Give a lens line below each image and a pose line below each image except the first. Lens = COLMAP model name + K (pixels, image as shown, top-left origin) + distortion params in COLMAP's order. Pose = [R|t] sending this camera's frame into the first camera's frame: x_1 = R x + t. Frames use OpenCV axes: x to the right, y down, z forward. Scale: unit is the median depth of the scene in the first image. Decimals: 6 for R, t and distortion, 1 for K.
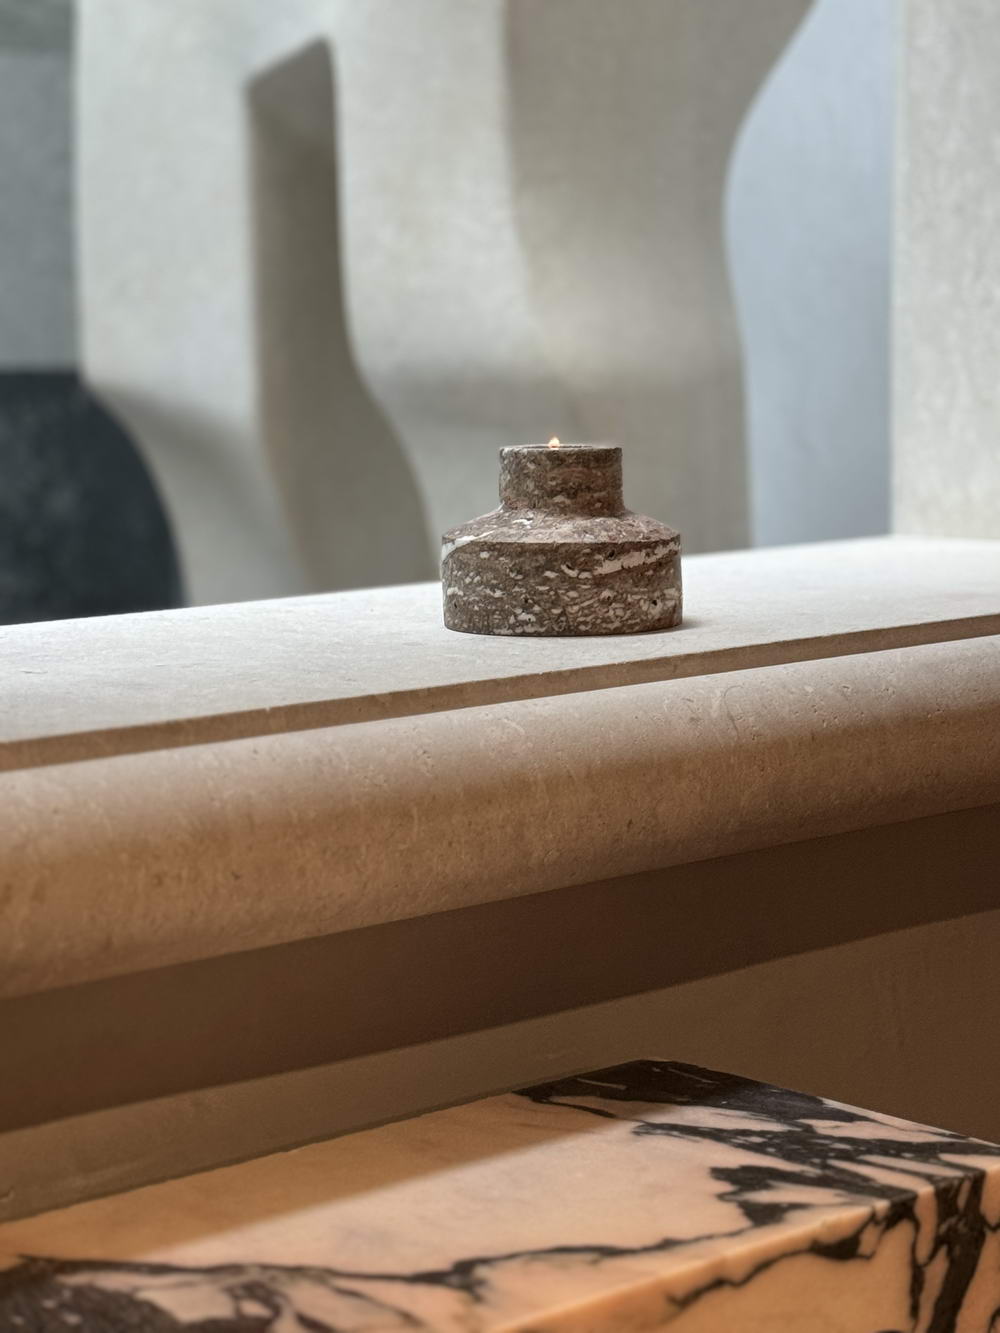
lens RADIAL K [[2868.8, 0, 500.4], [0, 2868.8, 665.7], [0, 0, 1]] dist [0.099306, 0.000000]
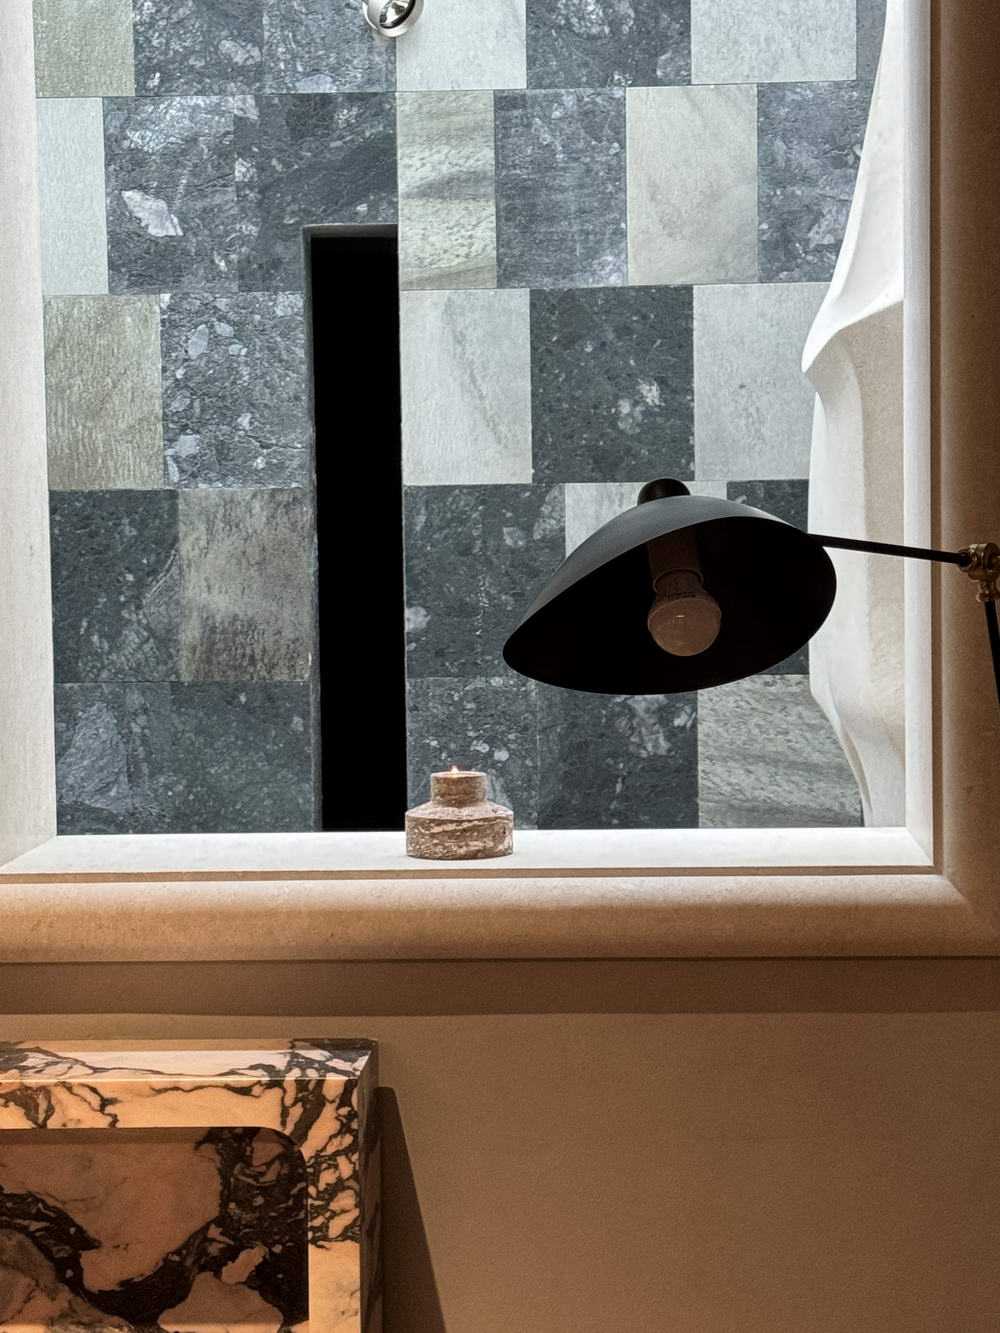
lens RADIAL K [[2955.6, 0, 499.6], [0, 2955.6, 666.0], [0, 0, 1]] dist [0.099629, 0.000000]
pose [[0.707143, 0.045010, -0.705636, 1.711933], [-0.081114, 0.996547, -0.017722, -0.125545], [0.702402, 0.069769, 0.708353, -0.629765]]
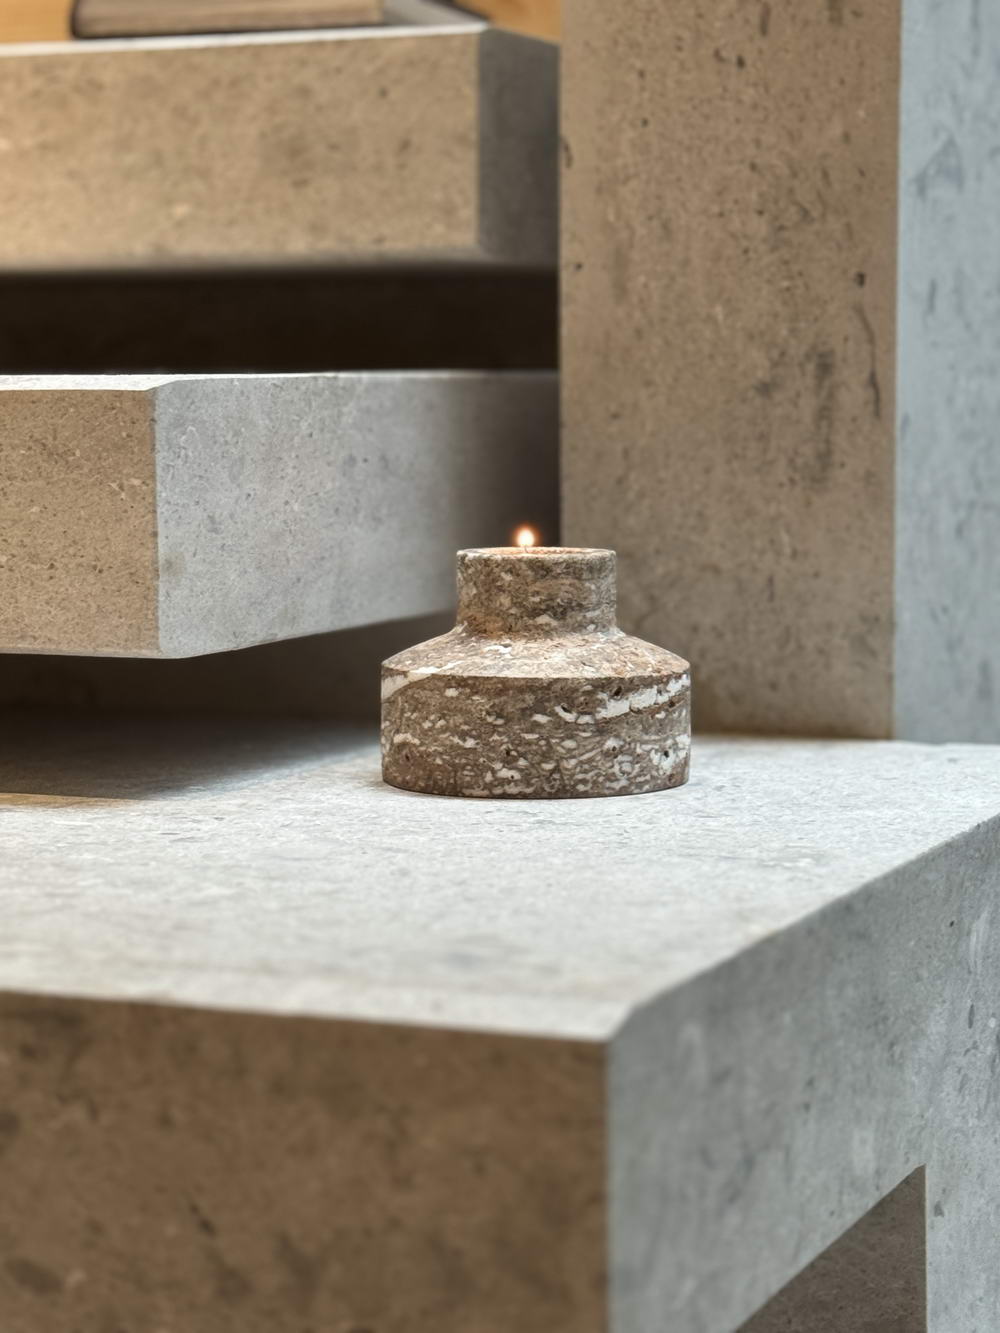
lens RADIAL K [[3077.3, 0, 500.7], [0, 3077.3, 666.1], [0, 0, 1]] dist [-0.040526, 0.000000]
pose [[0.991046, 0.002247, 0.133501, -0.102668], [0.001633, 0.999580, -0.028948, -0.021854], [-0.133510, 0.028907, 0.990626, 0.182407]]
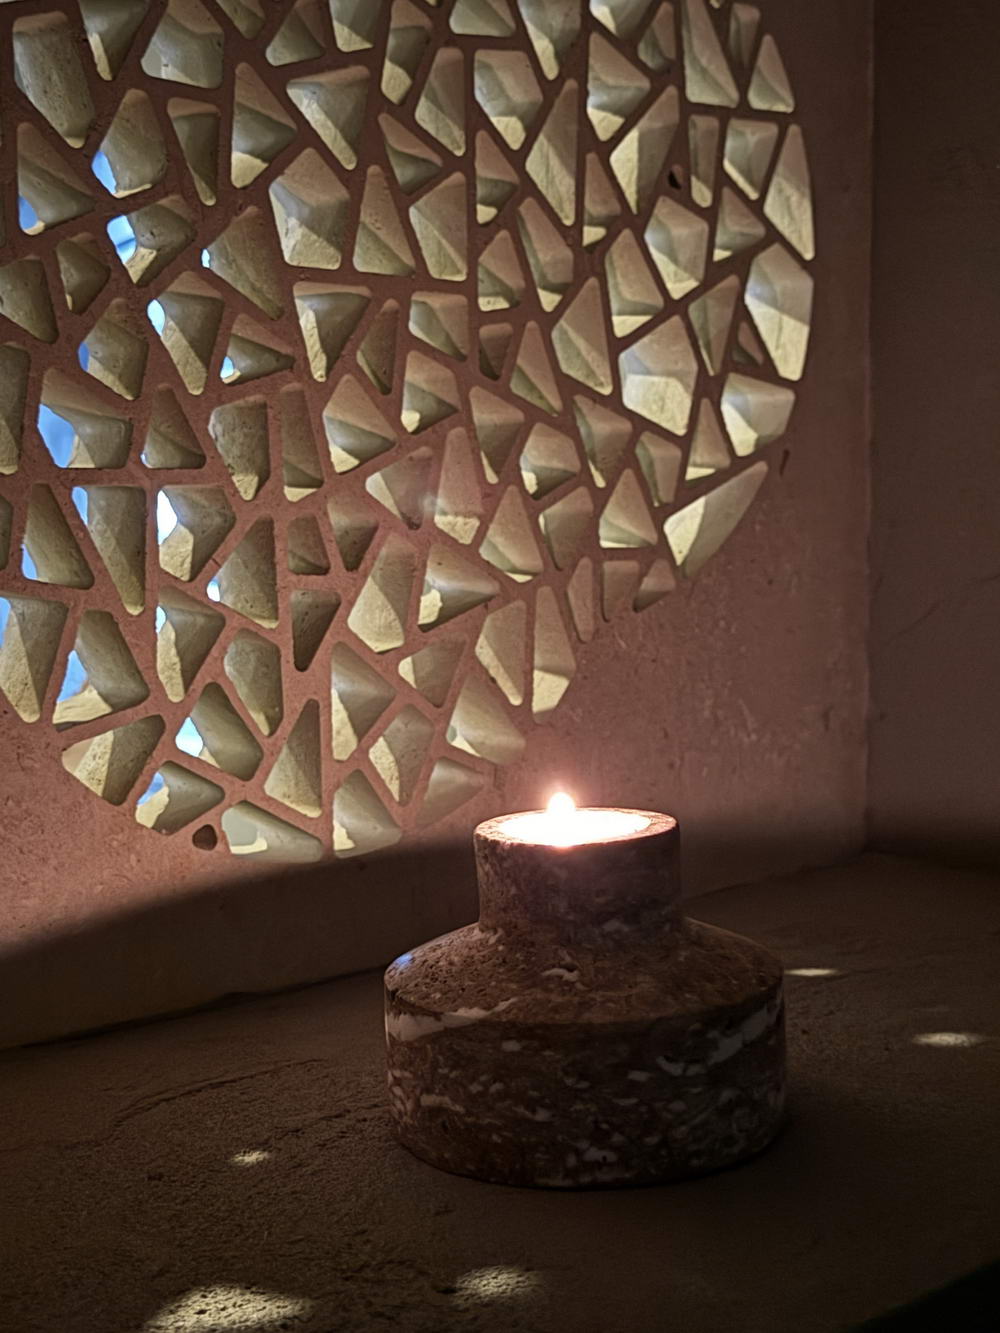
lens RADIAL K [[1814.3, 0, 491.3], [0, 1814.3, 667.6], [0, 0, 1]] dist [0.147644, 0.000000]
pose [[0.951874, -0.057430, 0.301060, -0.113165], [0.068963, 0.997232, -0.027811, -0.103196], [-0.298629, 0.047234, 0.953200, 0.657364]]
